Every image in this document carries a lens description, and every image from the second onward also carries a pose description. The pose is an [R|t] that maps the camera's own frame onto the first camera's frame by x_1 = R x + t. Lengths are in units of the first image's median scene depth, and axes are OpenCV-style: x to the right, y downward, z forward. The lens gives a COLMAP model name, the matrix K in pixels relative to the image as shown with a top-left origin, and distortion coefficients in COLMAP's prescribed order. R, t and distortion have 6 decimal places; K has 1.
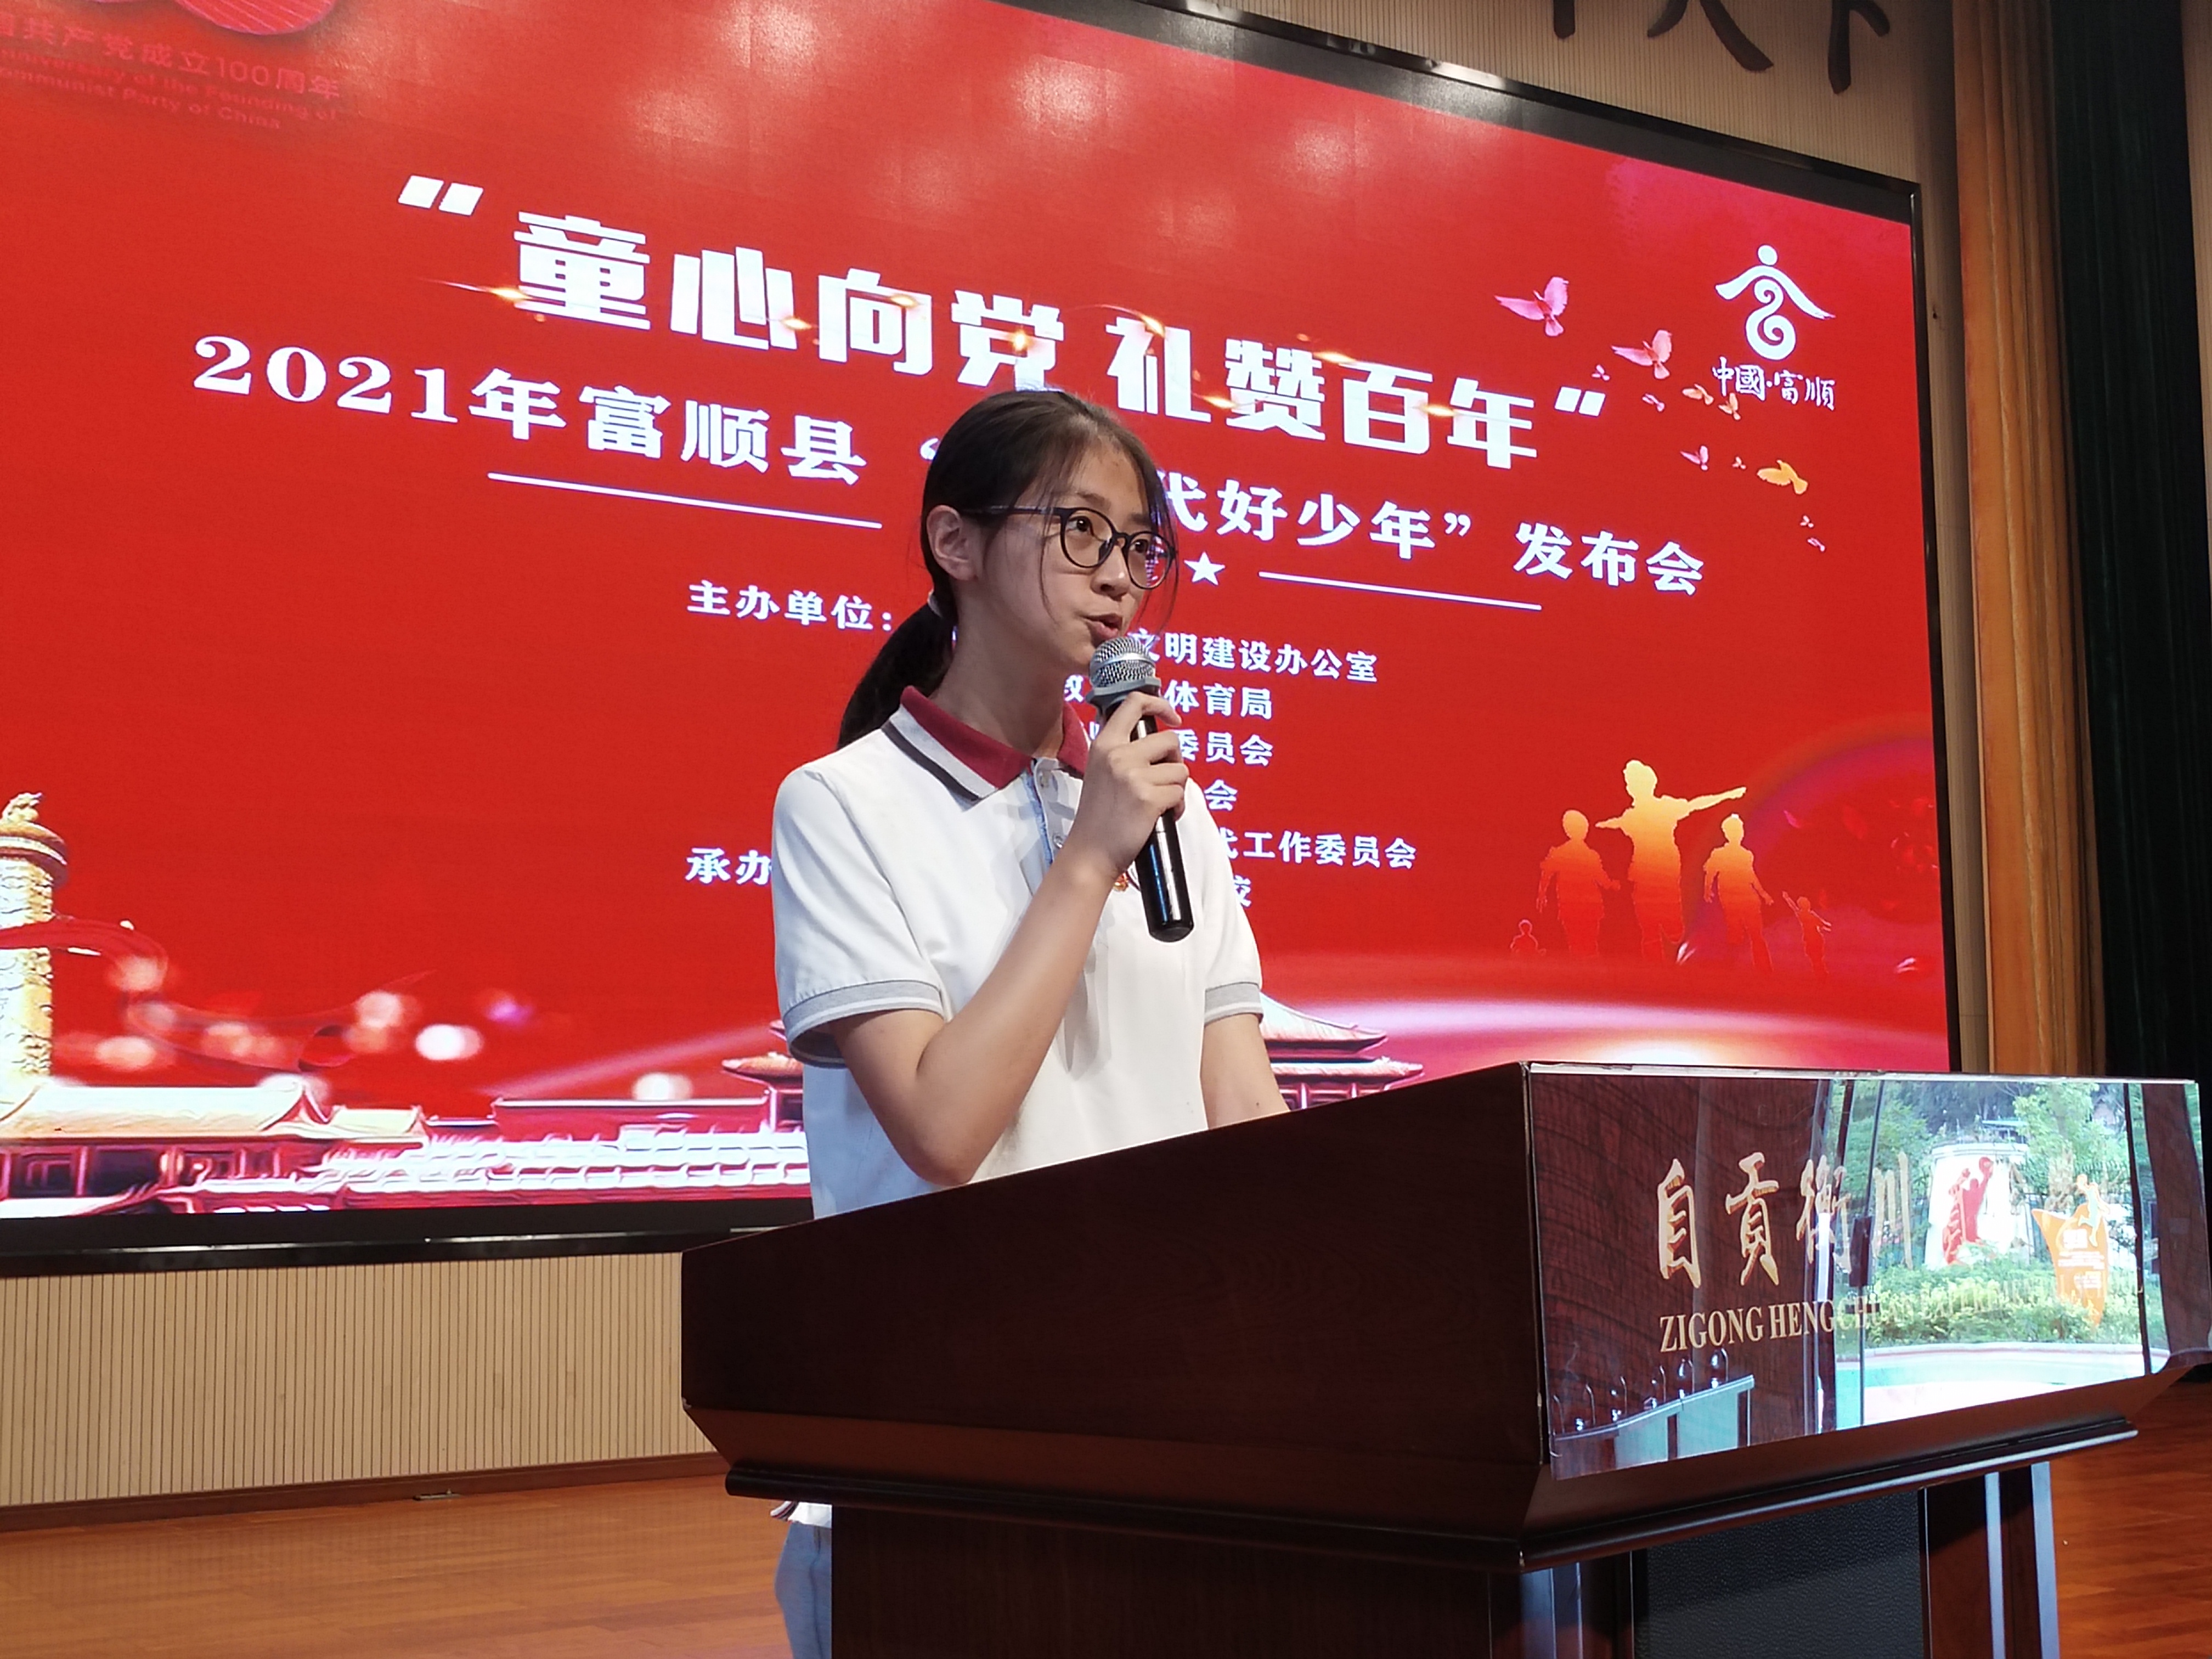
lens RADIAL K [[2798.3, 0, 1099.1], [0, 2798.3, 823.1], [0, 0, 1]] dist [0.066491, 0.000000]
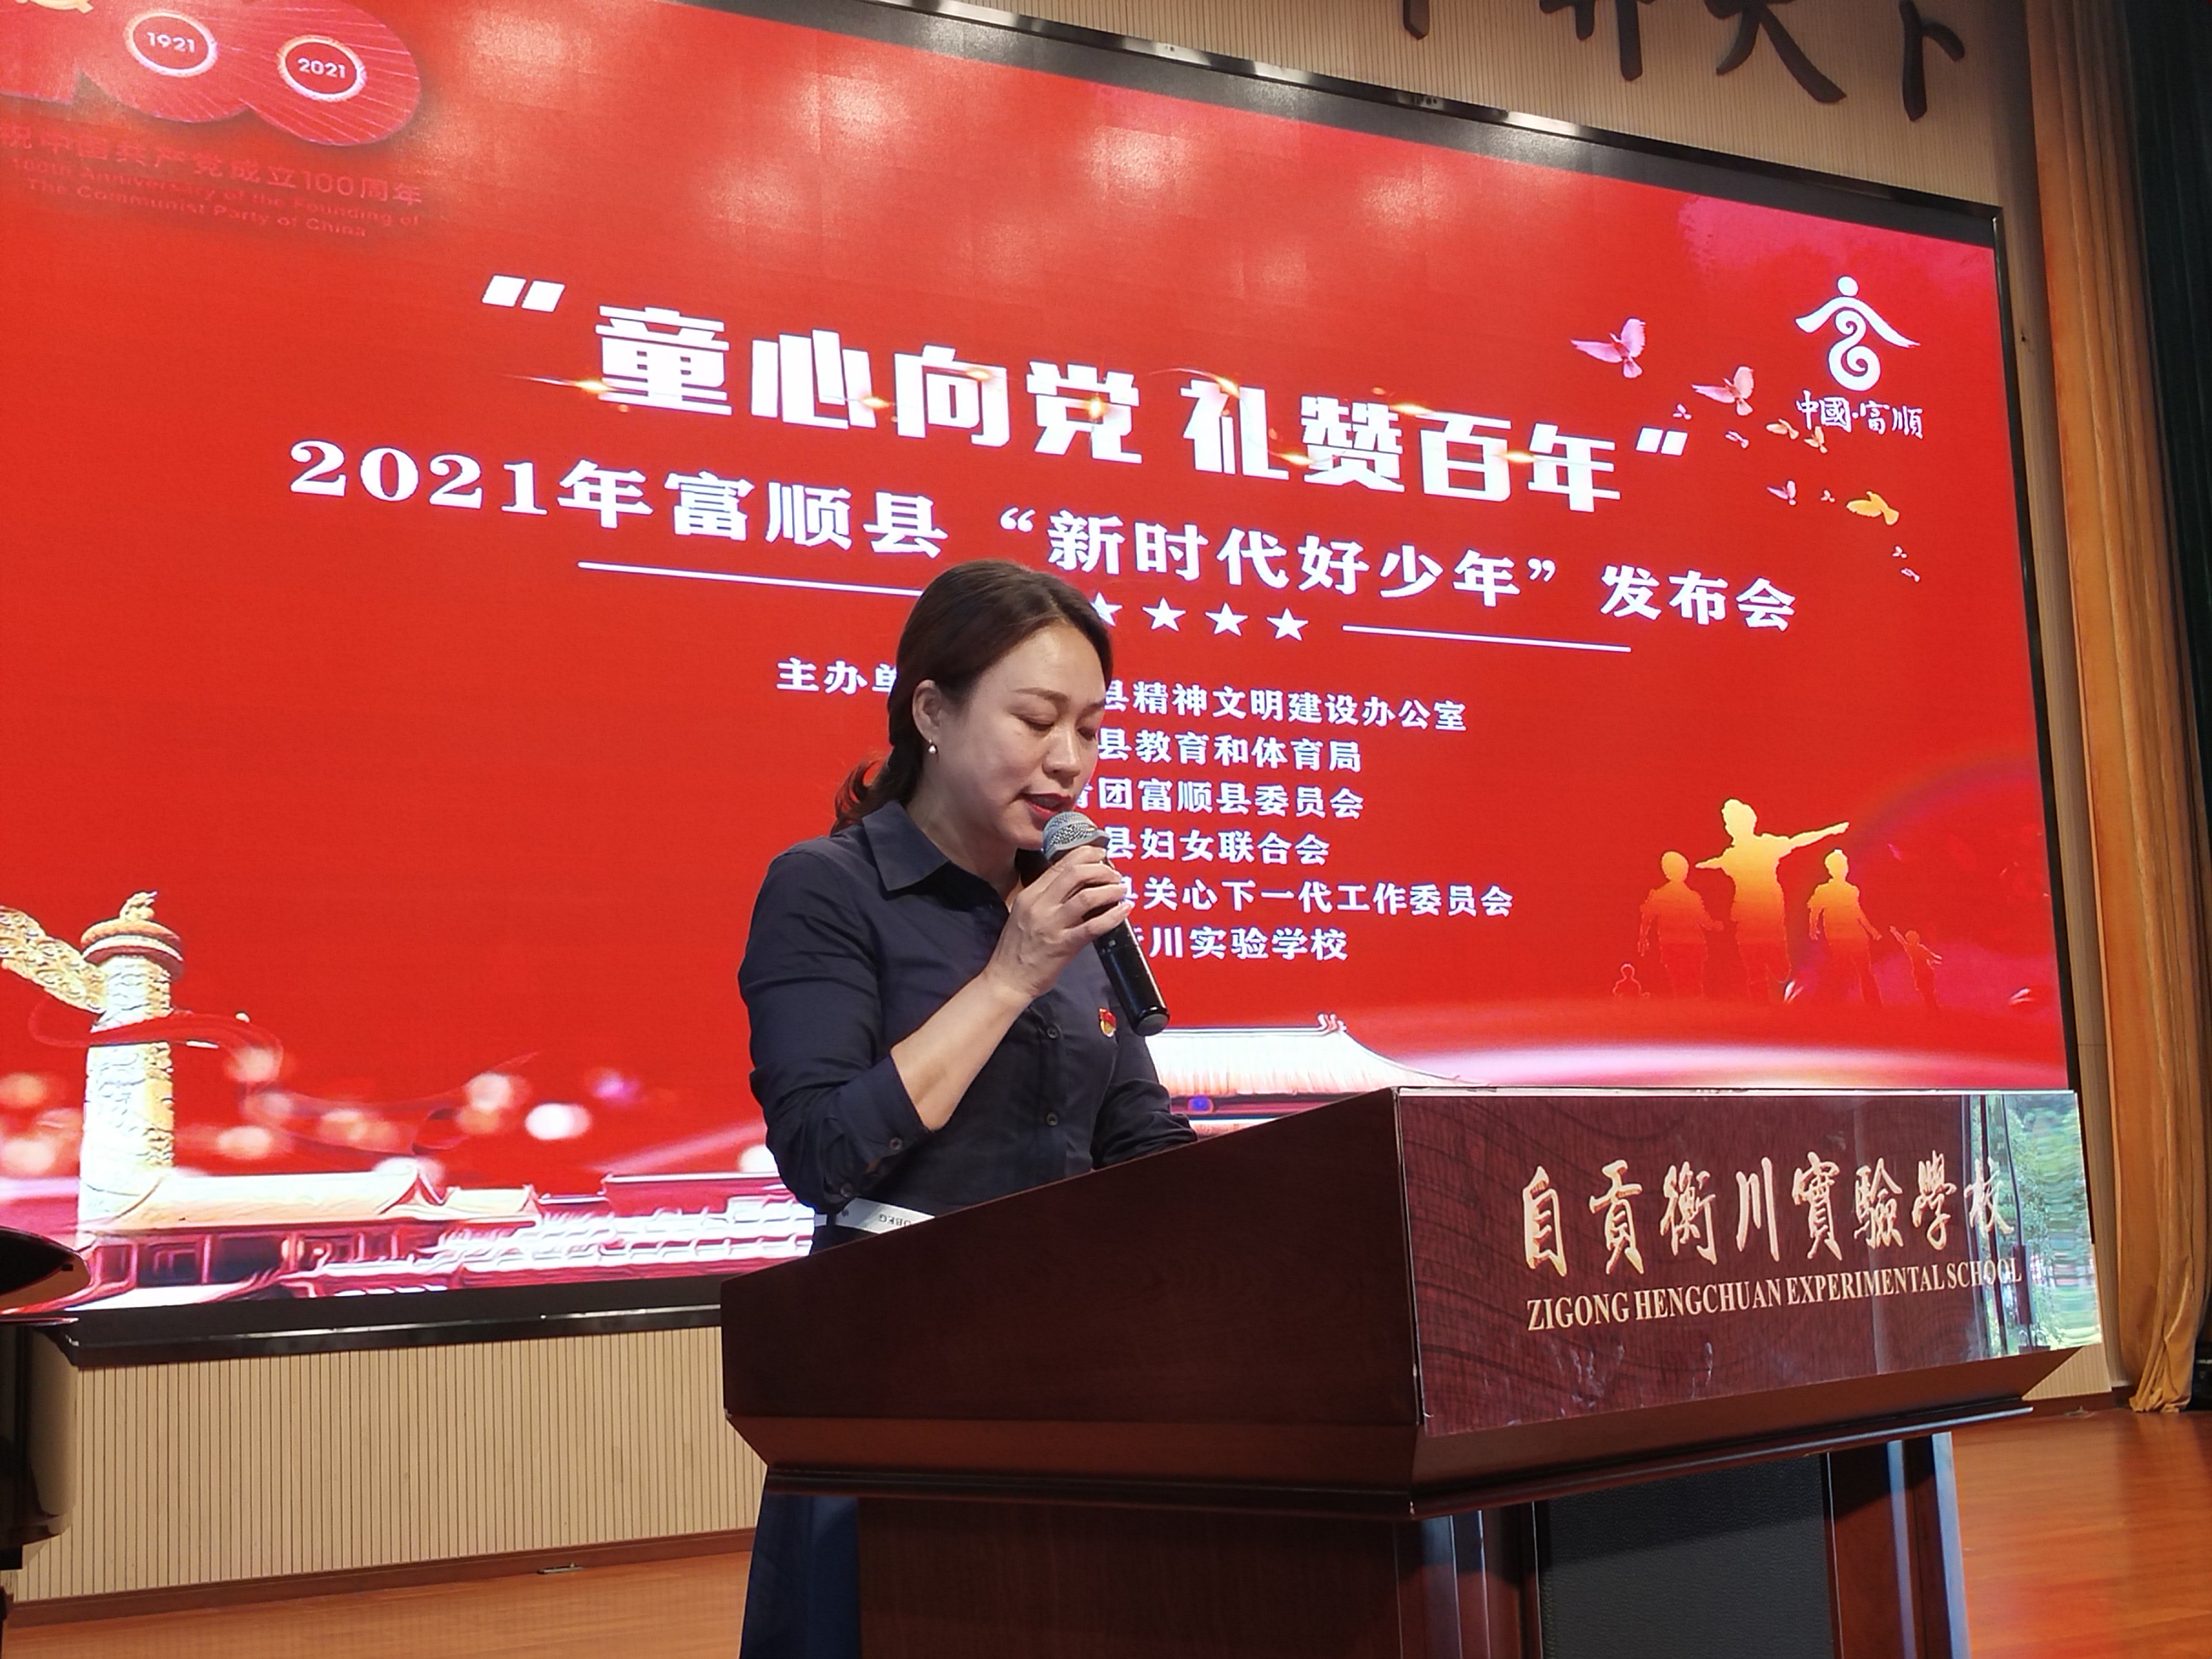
lens RADIAL K [[2858.4, 0, 1106.5], [0, 2858.4, 827.1], [0, 0, 1]] dist [0.081178, 0.000000]
pose [[0.998513, -0.037656, -0.039416, 0.010237], [0.036906, 0.999127, -0.019576, -0.000755], [0.040119, 0.018092, 0.999031, -0.027845]]
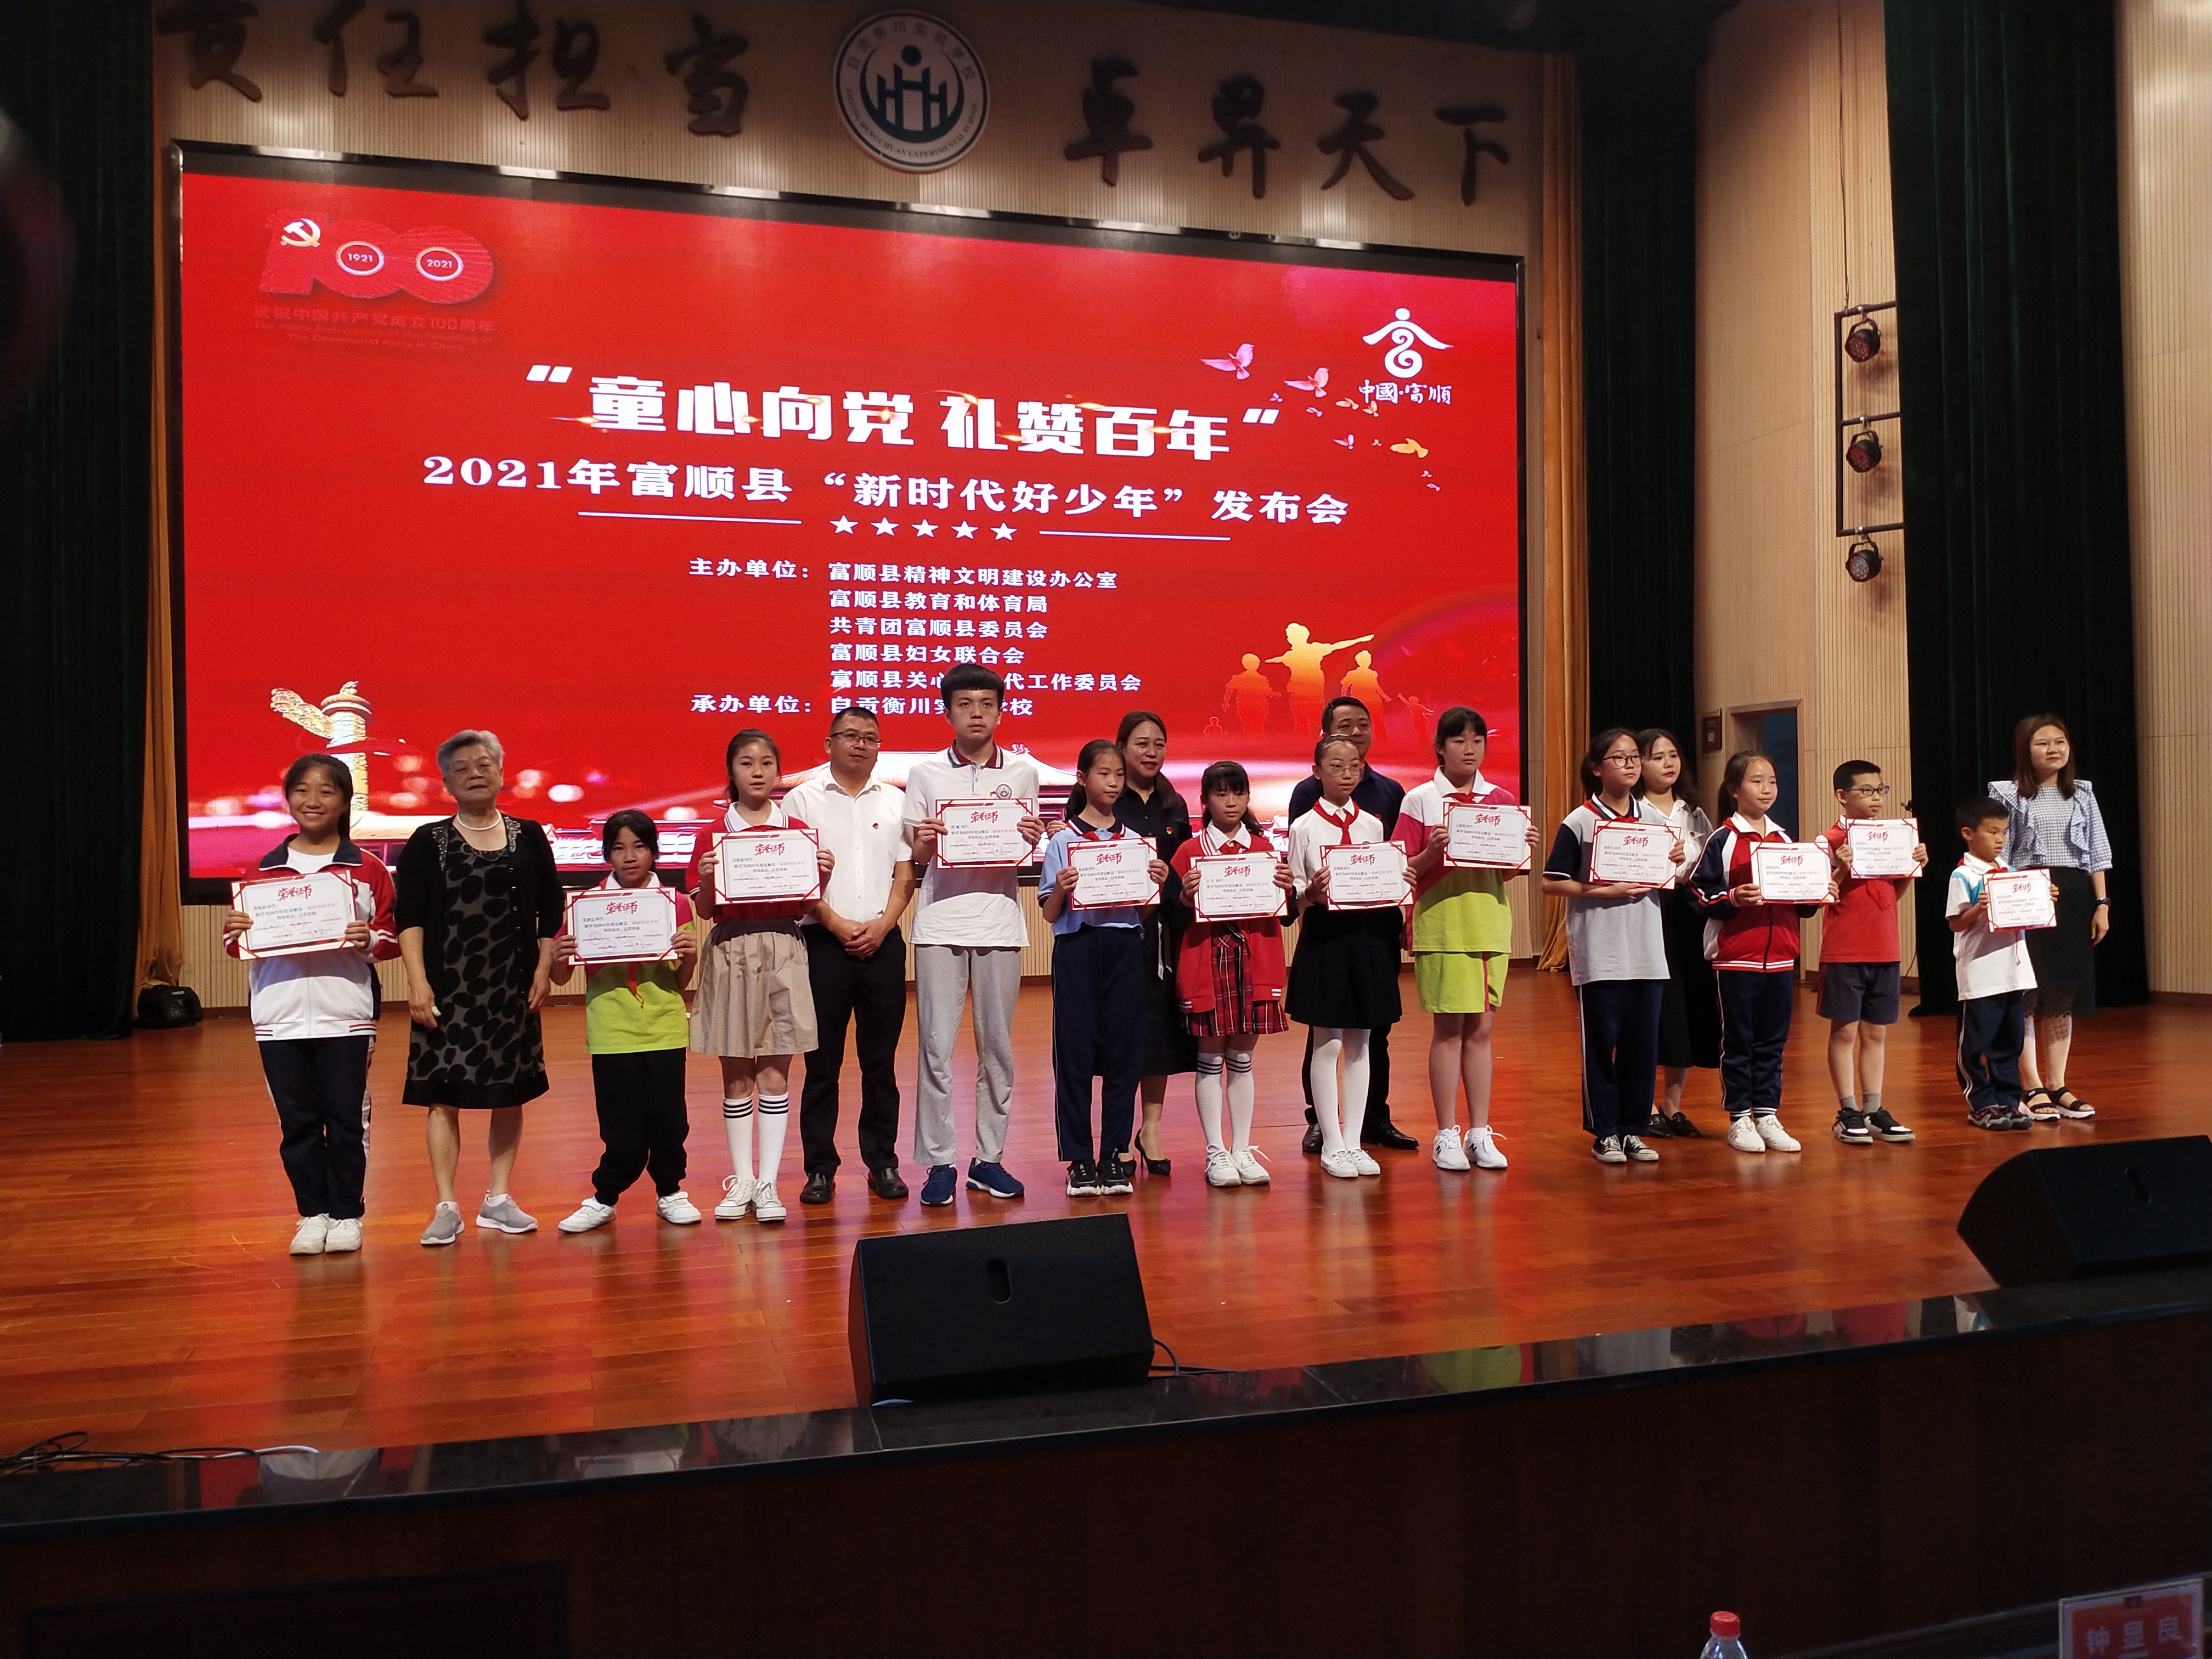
lens RADIAL K [[1743.7, 0, 1114.9], [0, 1743.7, 842.5], [0, 0, 1]] dist [0.064723, -0.121185]
pose [[0.957721, 0.002876, -0.287685, 0.442187], [0.033749, 0.991923, 0.122269, -0.025991], [0.285713, -0.126809, 0.949888, -0.102002]]
